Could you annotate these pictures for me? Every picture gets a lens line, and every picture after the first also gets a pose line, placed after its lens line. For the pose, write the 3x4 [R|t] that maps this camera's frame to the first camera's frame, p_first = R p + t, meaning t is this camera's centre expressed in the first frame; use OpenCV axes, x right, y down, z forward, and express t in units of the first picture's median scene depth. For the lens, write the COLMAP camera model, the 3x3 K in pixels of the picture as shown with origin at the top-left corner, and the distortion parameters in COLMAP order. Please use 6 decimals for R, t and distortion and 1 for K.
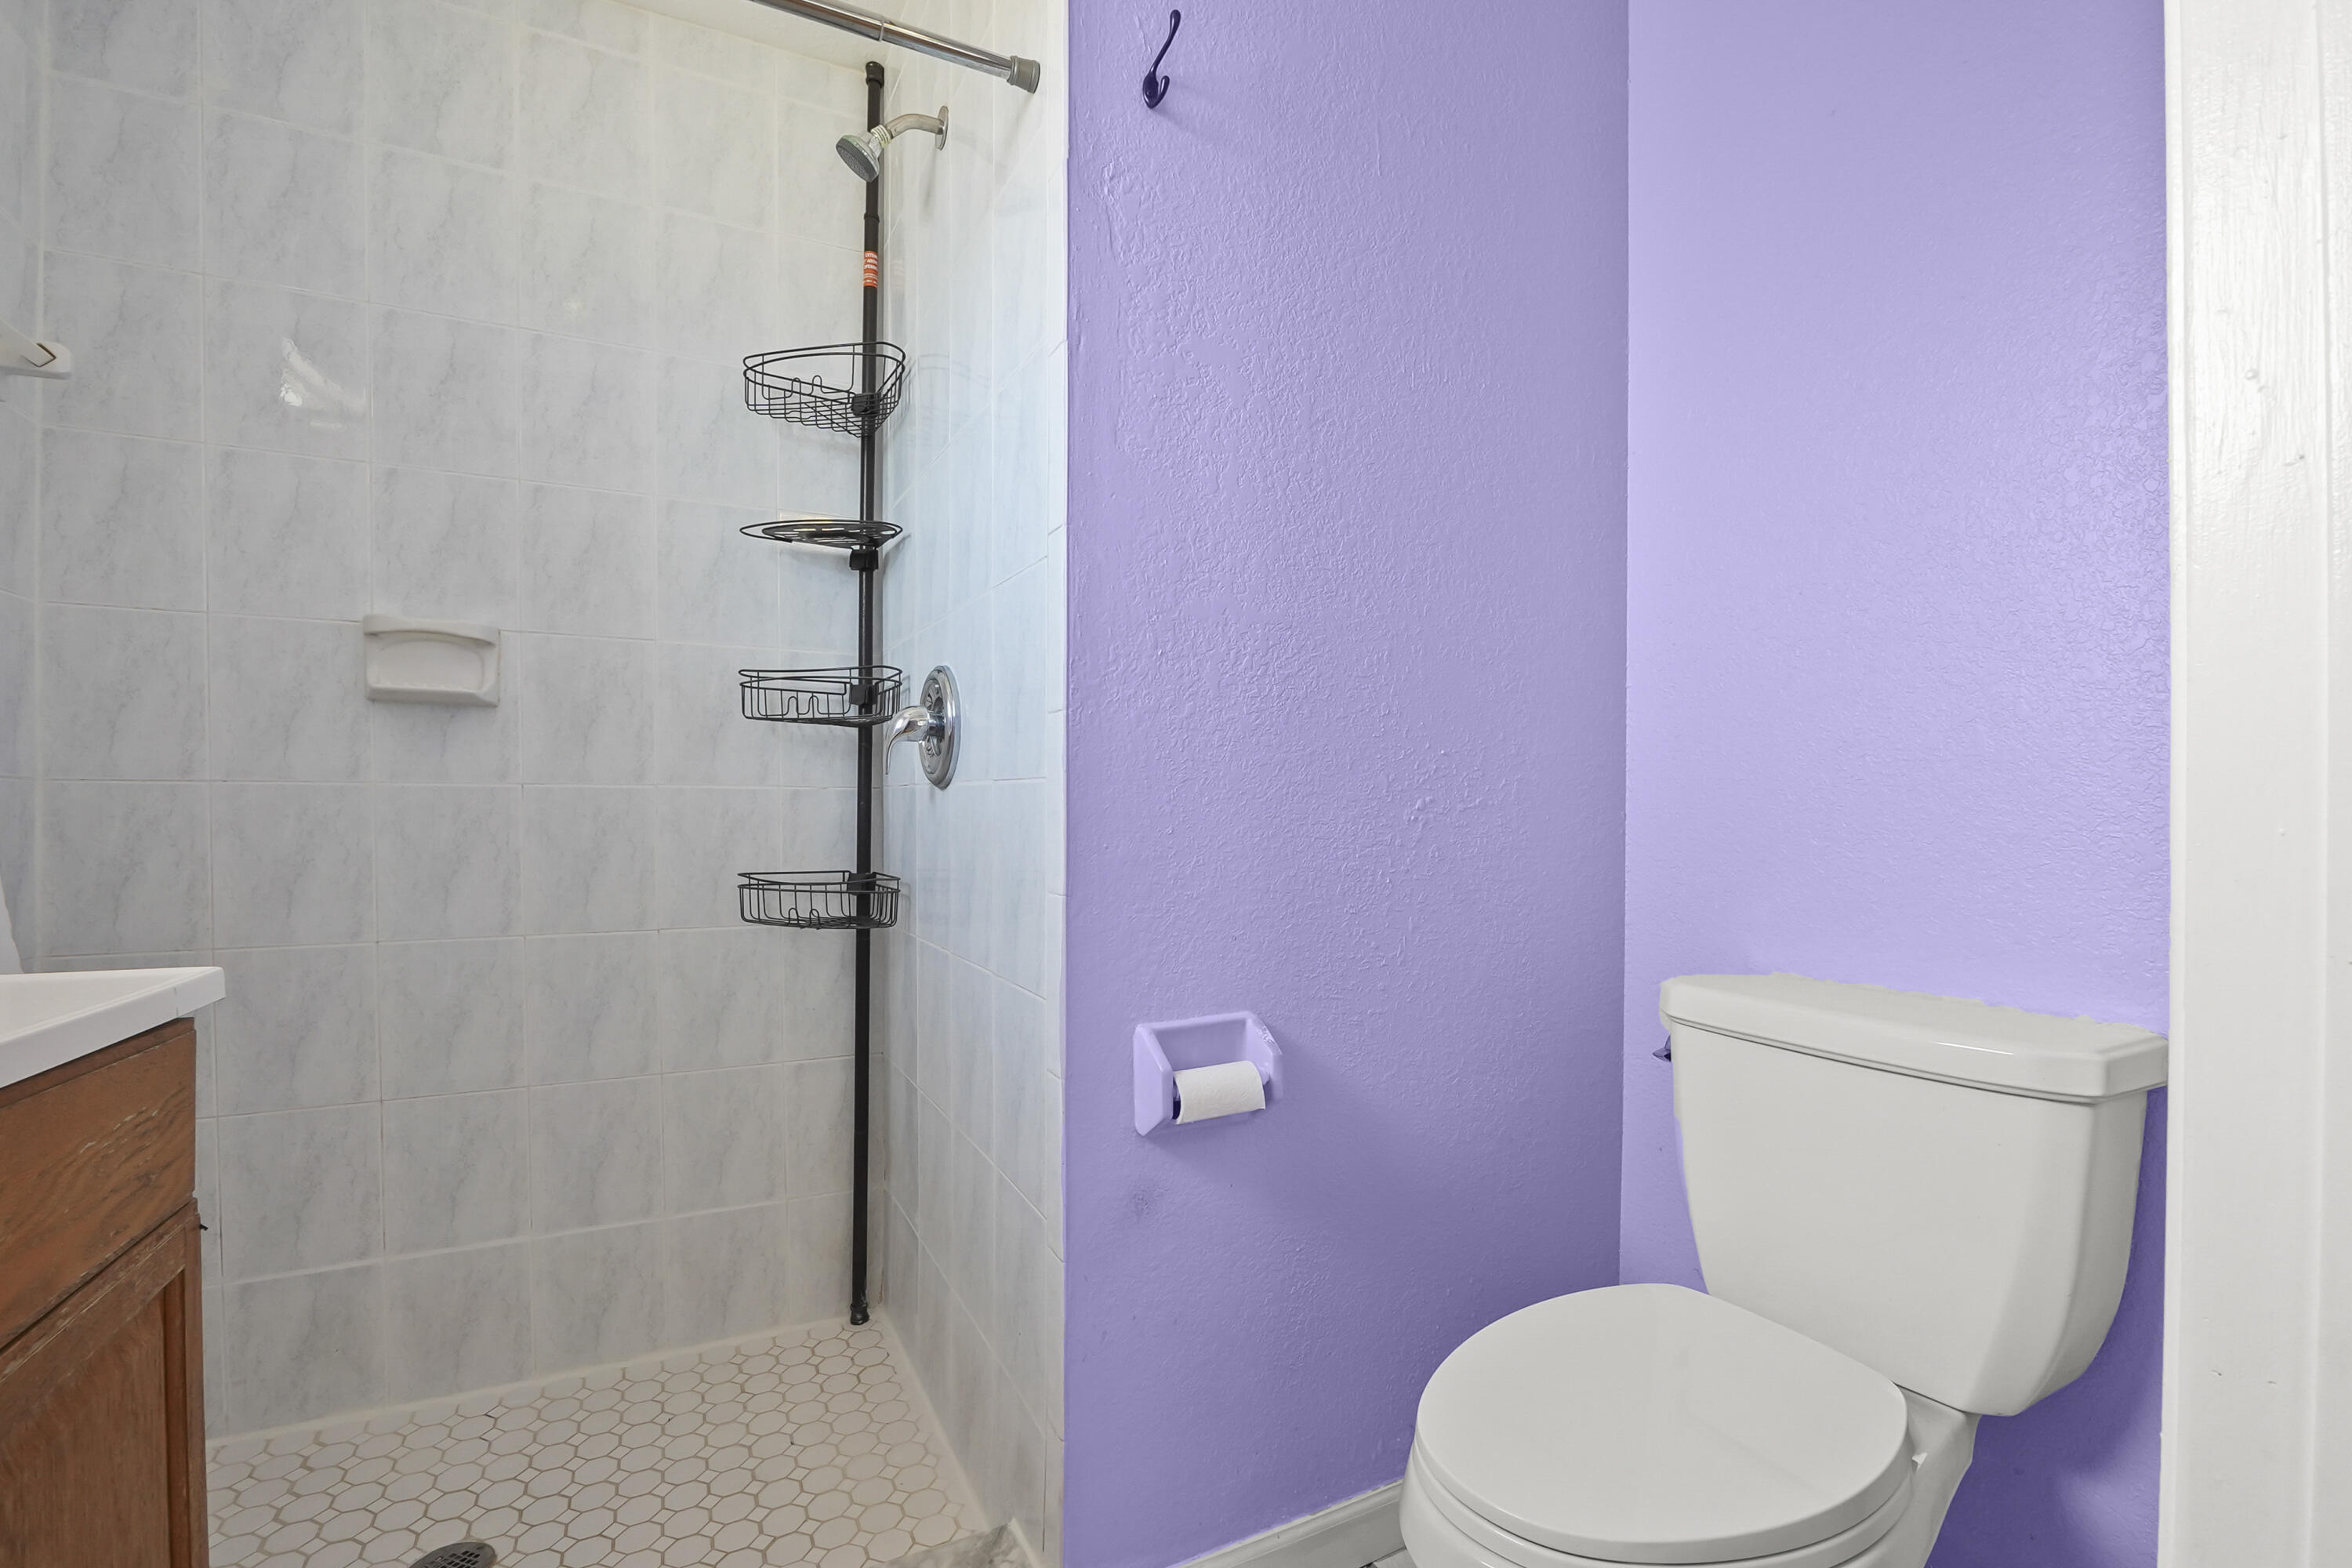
lens RADIAL K [[1019.1, 0, 1173.0], [0, 1019.1, 819.3], [0, 0, 1]] dist [-0.003035, 0.000399]
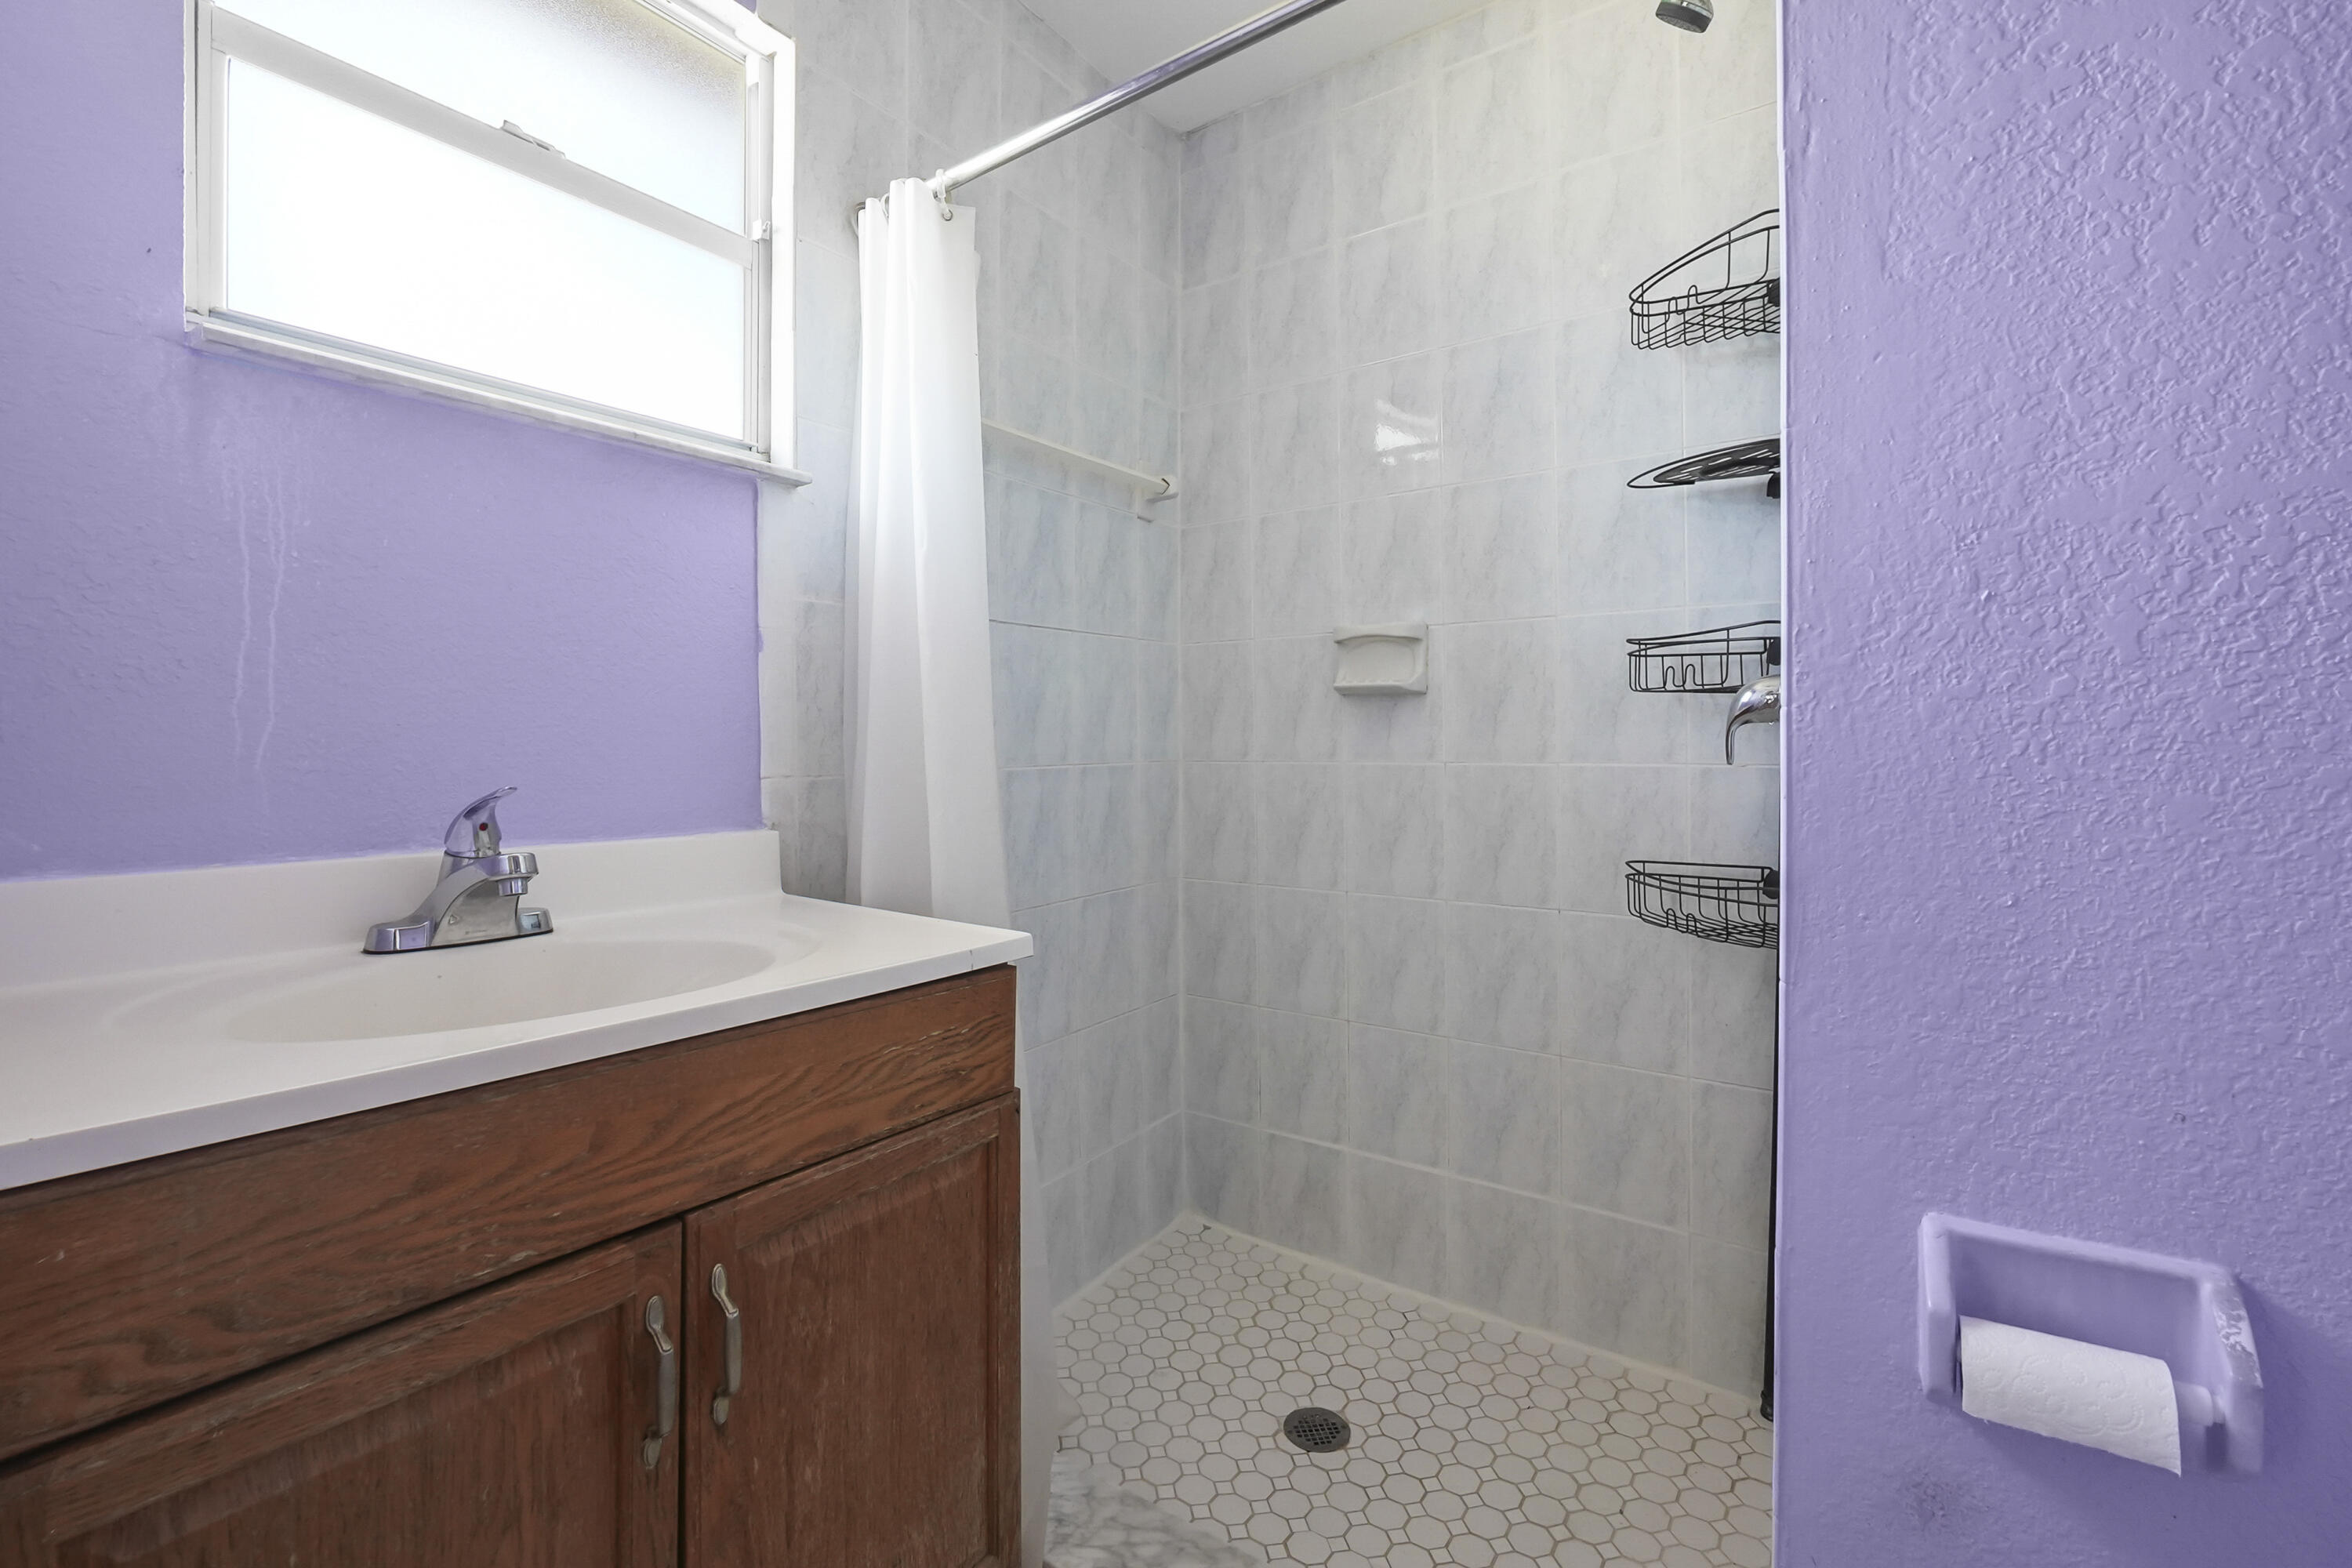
lens RADIAL K [[1018.2, 0, 1174.5], [0, 1018.2, 763.2], [0, 0, 1]] dist [-0.010283, -0.000107]
pose [[0.482743, 0.013854, -0.875653, 0.208134], [0.001149, 0.999864, 0.016453, -0.059437], [0.875762, -0.008949, 0.482661, 0.239792]]
